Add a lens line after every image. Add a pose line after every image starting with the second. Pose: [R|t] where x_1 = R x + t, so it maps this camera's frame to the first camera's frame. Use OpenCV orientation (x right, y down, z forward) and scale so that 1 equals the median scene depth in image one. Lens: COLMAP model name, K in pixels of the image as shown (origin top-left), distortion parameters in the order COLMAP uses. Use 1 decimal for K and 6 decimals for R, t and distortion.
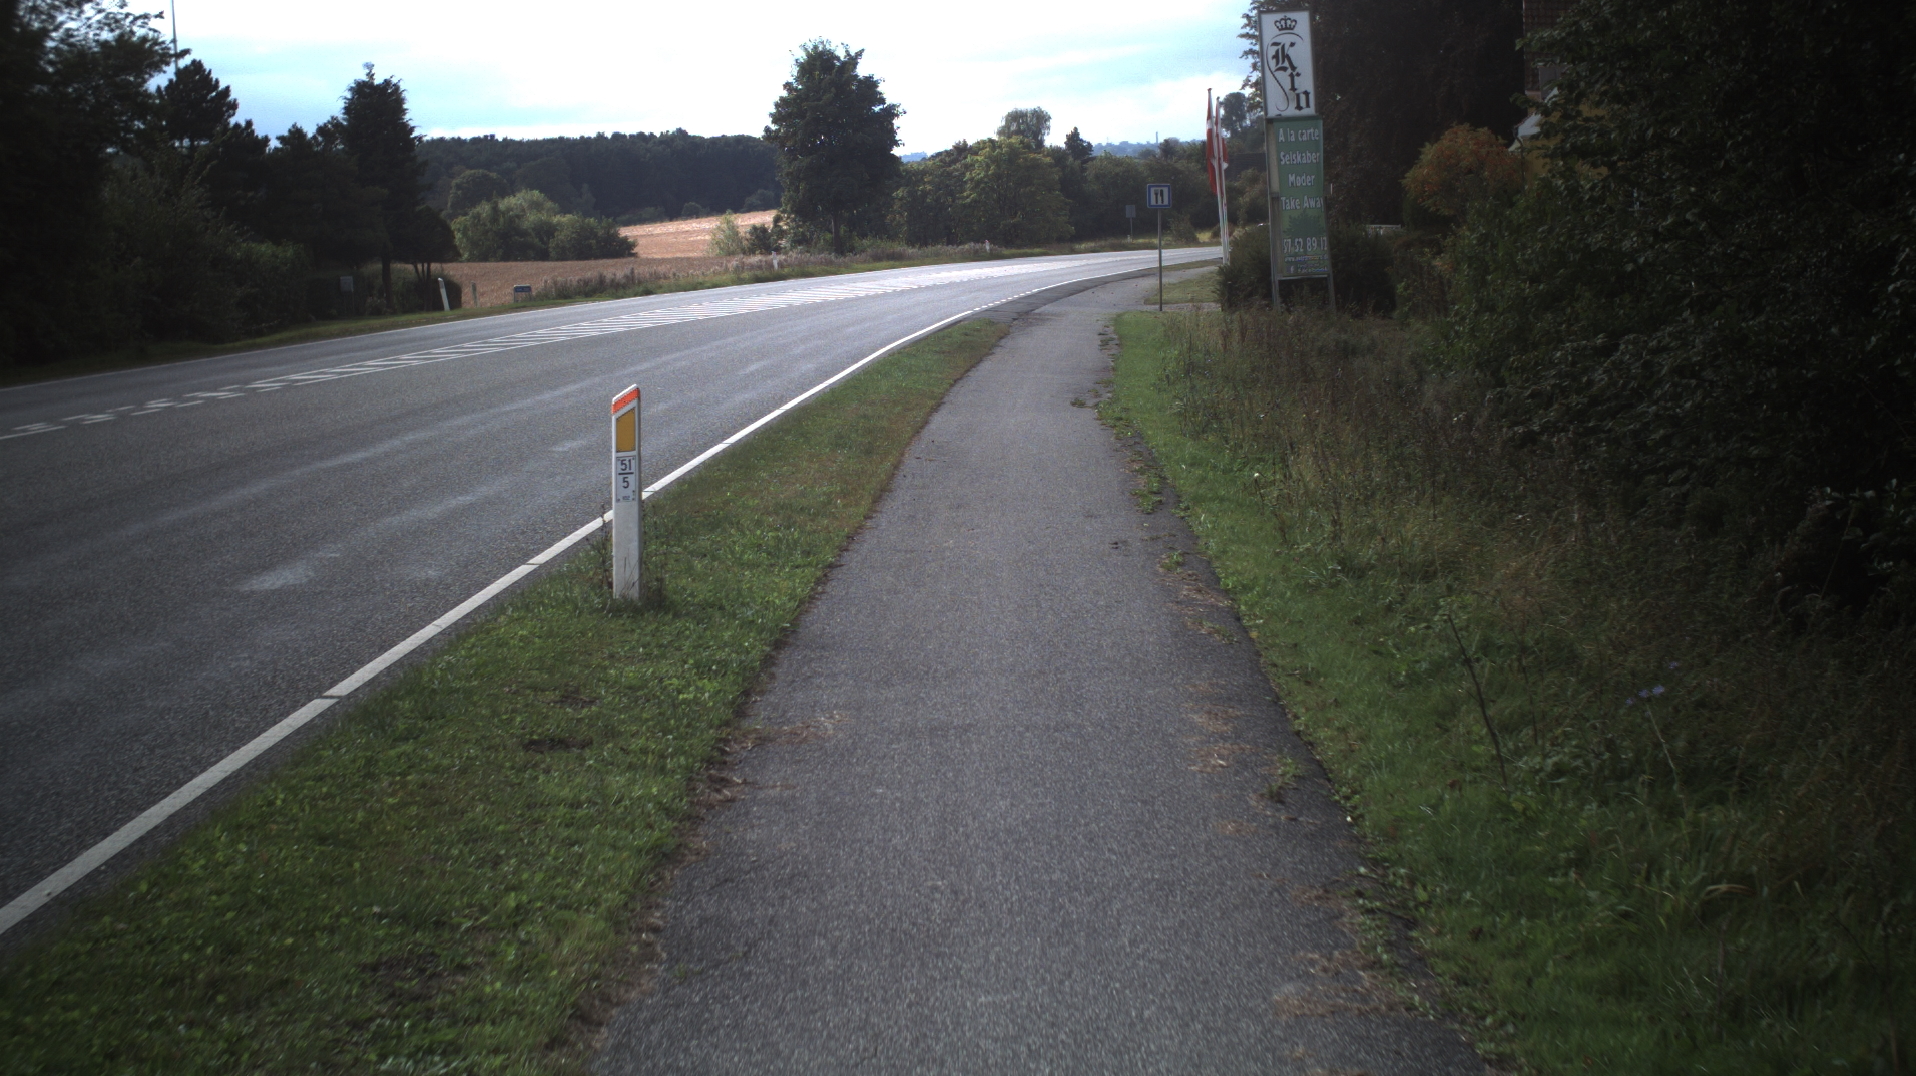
lens RADIAL K [[3516.7, 0, 958.0], [0, 3516.7, 538.0], [0, 0, 1]] dist [-0.289425, 0.362984]
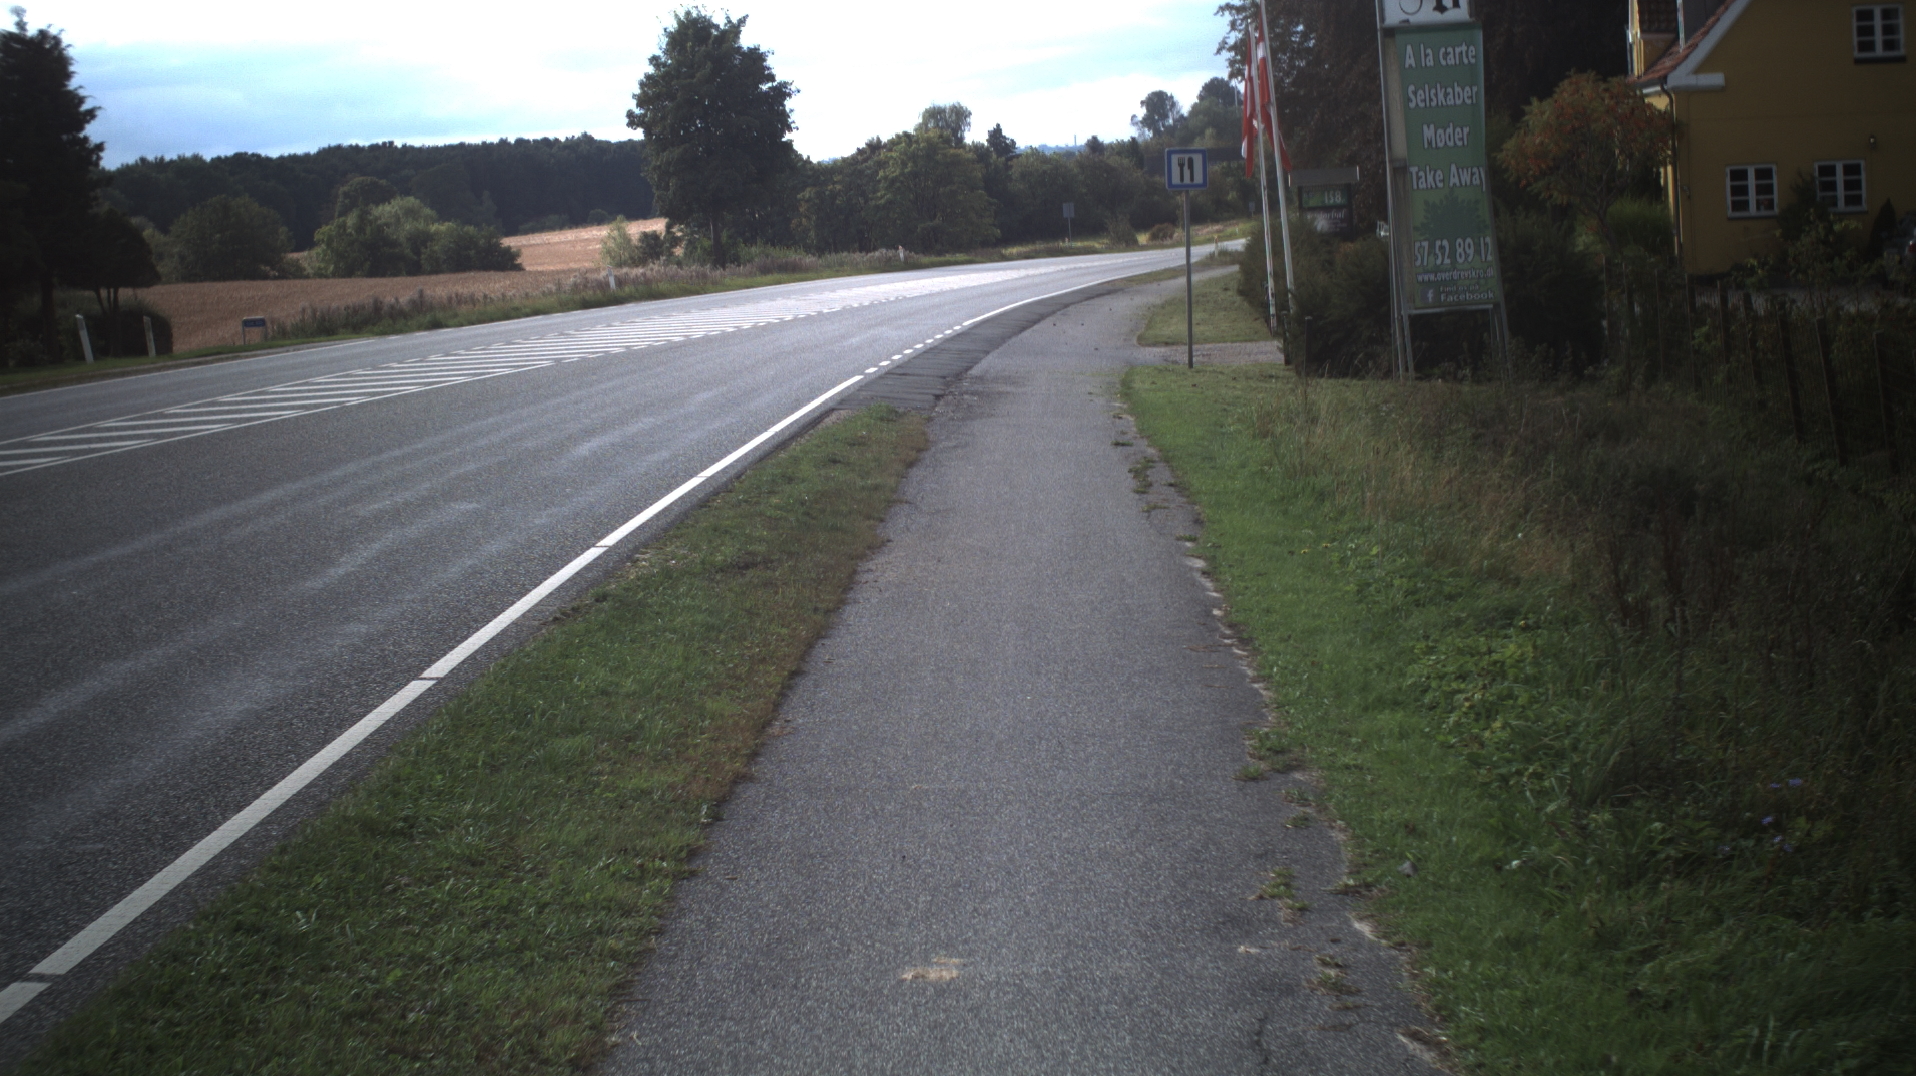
lens RADIAL K [[3516.7, 0, 958.0], [0, 3516.7, 538.0], [0, 0, 1]] dist [-0.289425, 0.362984]
pose [[0.999683, -0.012180, 0.022017, 0.003976], [0.012209, 0.999925, -0.001177, -0.022357], [-0.022001, 0.001445, 0.999757, 0.259078]]
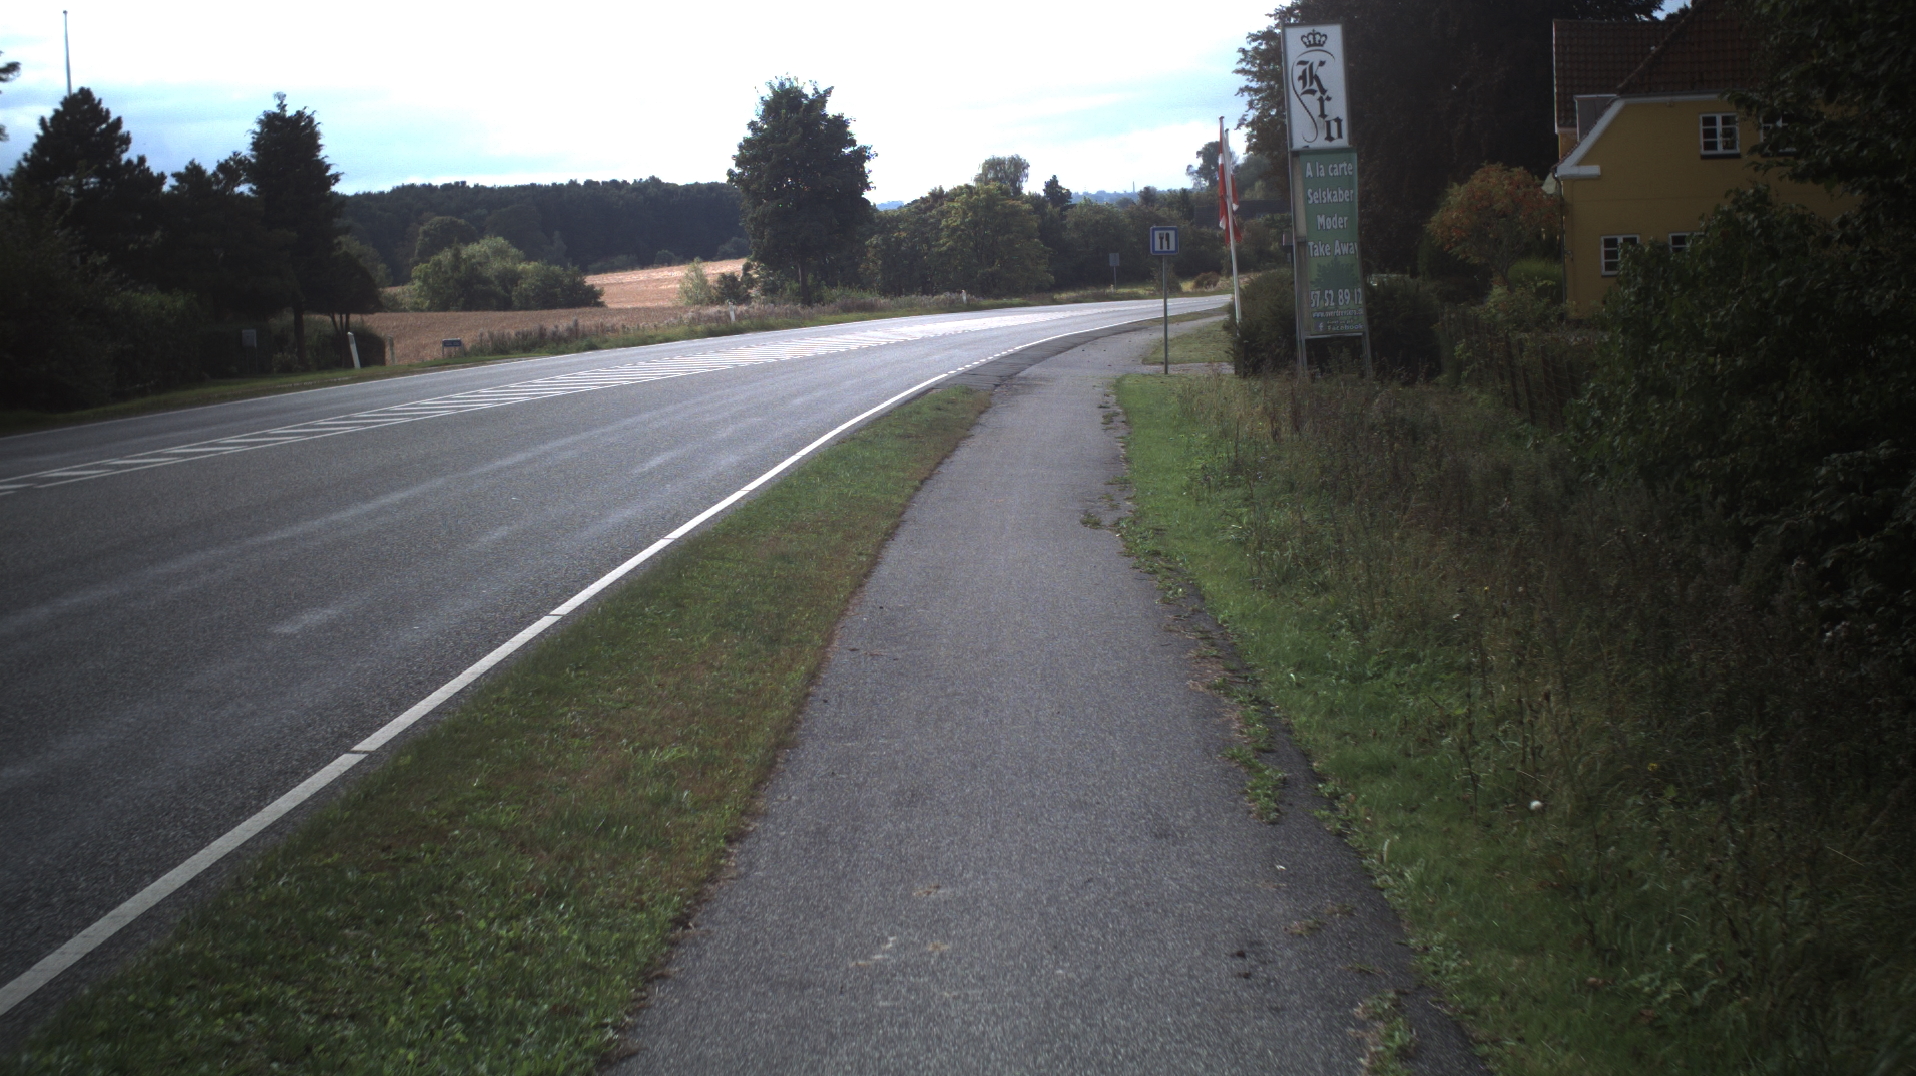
lens RADIAL K [[3516.7, 0, 958.0], [0, 3516.7, 538.0], [0, 0, 1]] dist [-0.289425, 0.362984]
pose [[0.999975, 0.001702, 0.006795, 0.000638], [-0.001608, 0.999903, -0.013864, -0.007701], [-0.006818, 0.013853, 0.999881, 0.086112]]
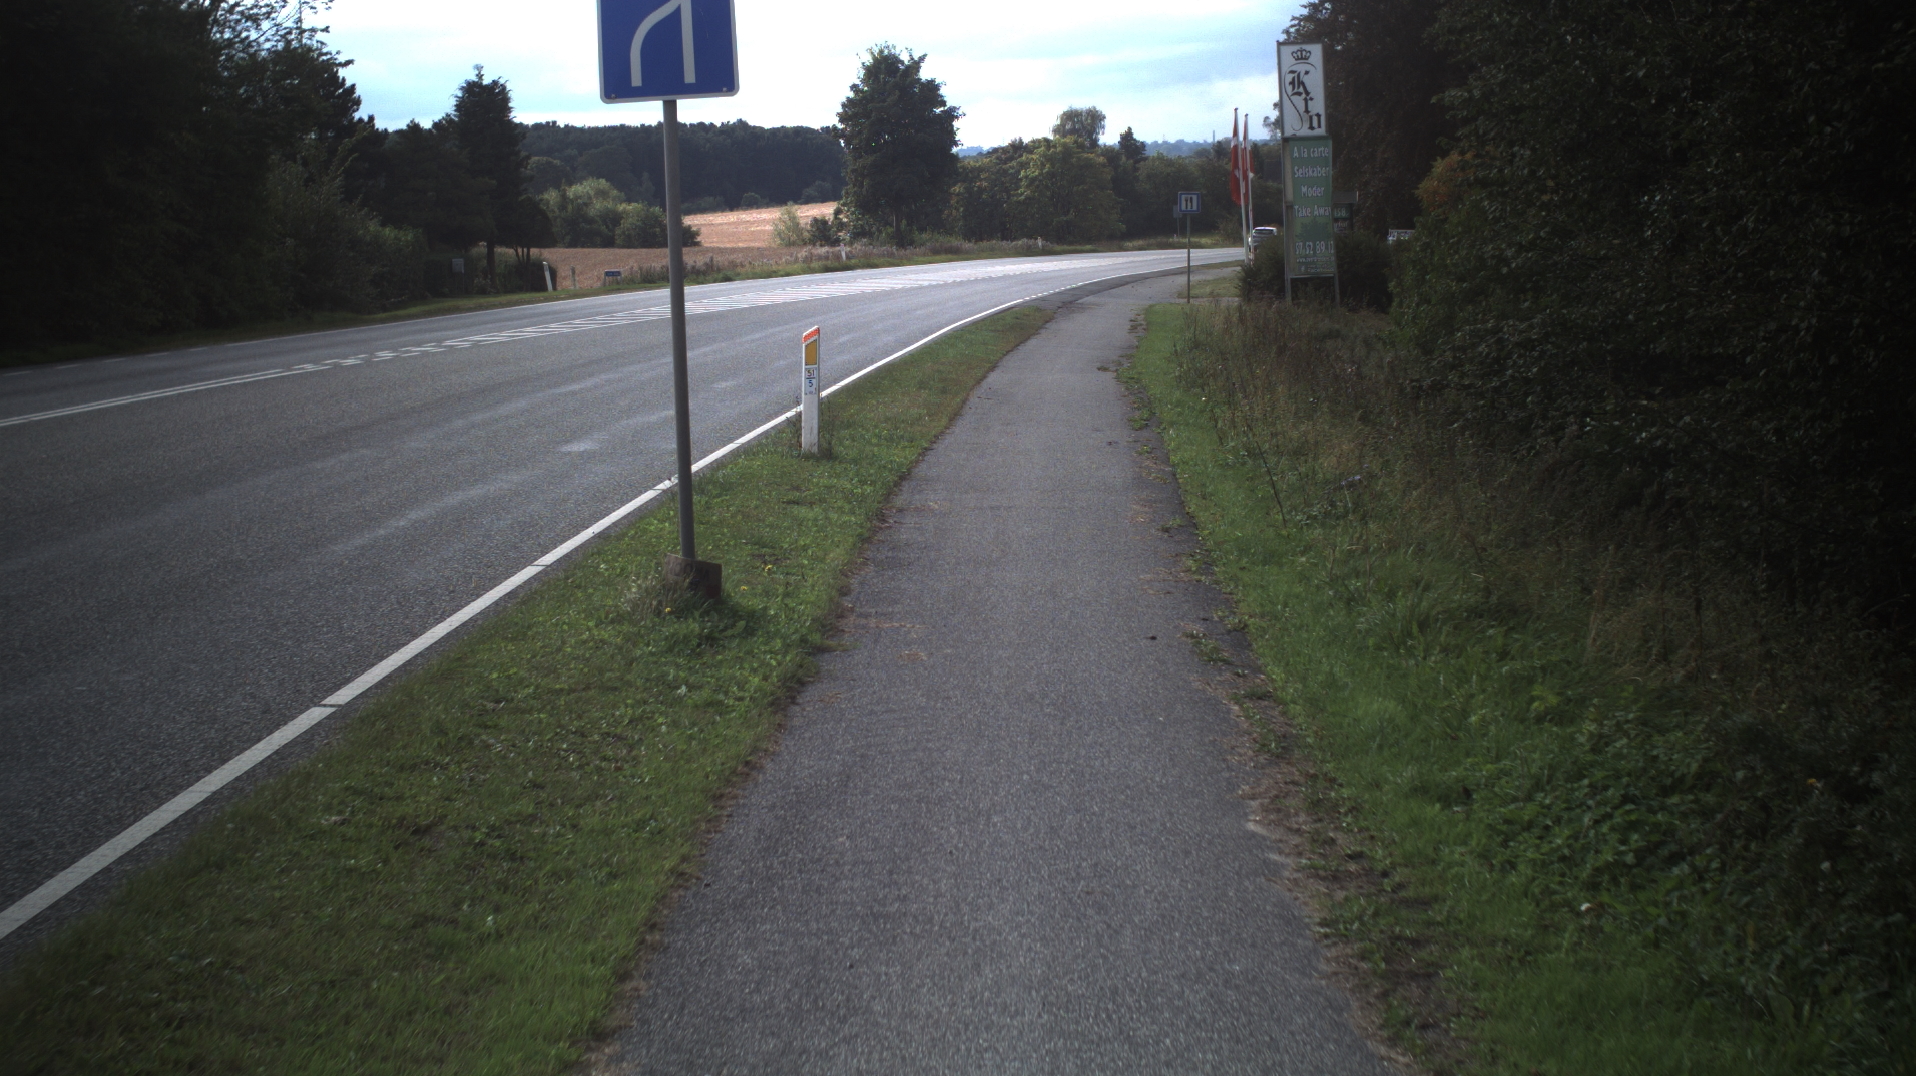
lens RADIAL K [[3516.7, 0, 958.0], [0, 3516.7, 538.0], [0, 0, 1]] dist [-0.289425, 0.362984]
pose [[0.999698, 0.020406, -0.013696, 0.000063], [-0.020383, 0.999791, 0.001782, 0.006766], [0.013729, -0.001503, 0.999905, -0.086123]]
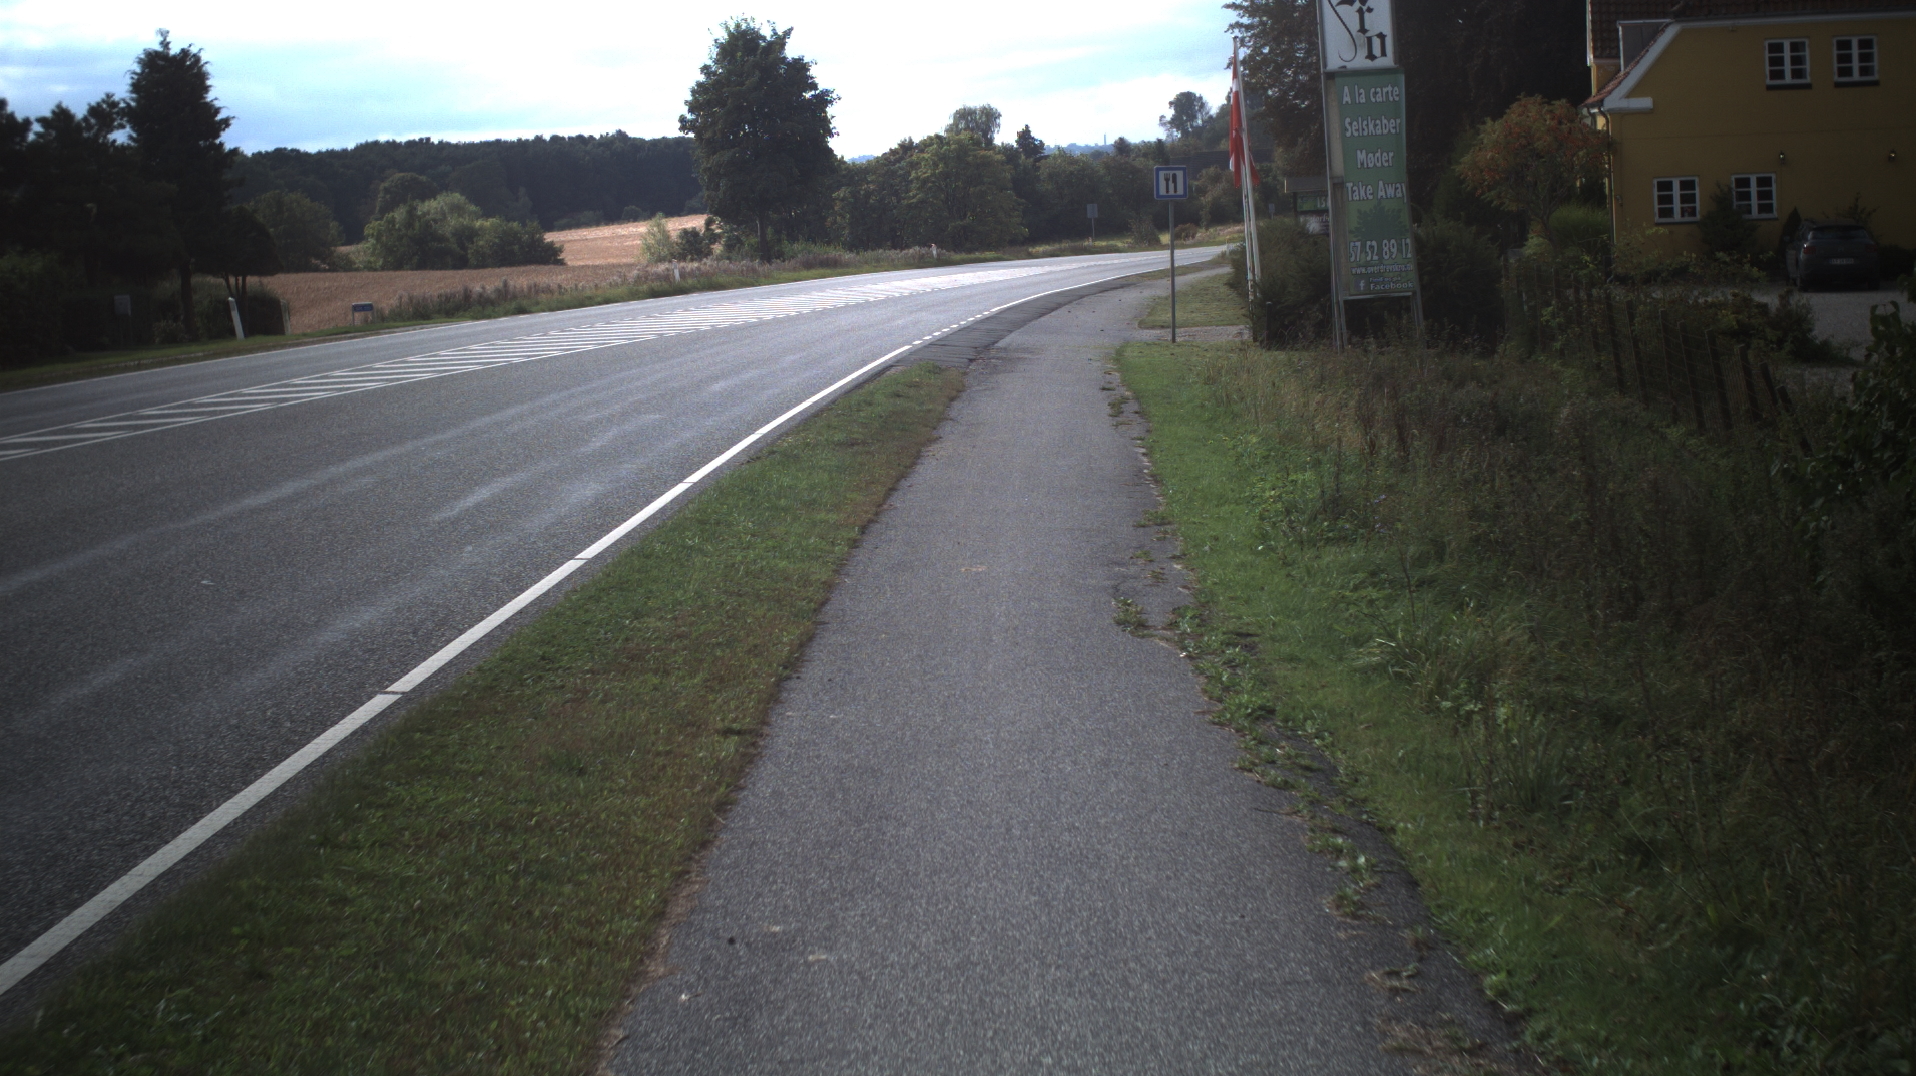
lens RADIAL K [[3516.7, 0, 958.0], [0, 3516.7, 538.0], [0, 0, 1]] dist [-0.289425, 0.362984]
pose [[0.999882, -0.005611, 0.014274, 0.001955], [0.005623, 0.999984, -0.000783, -0.014946], [-0.014270, 0.000863, 0.999898, 0.172700]]
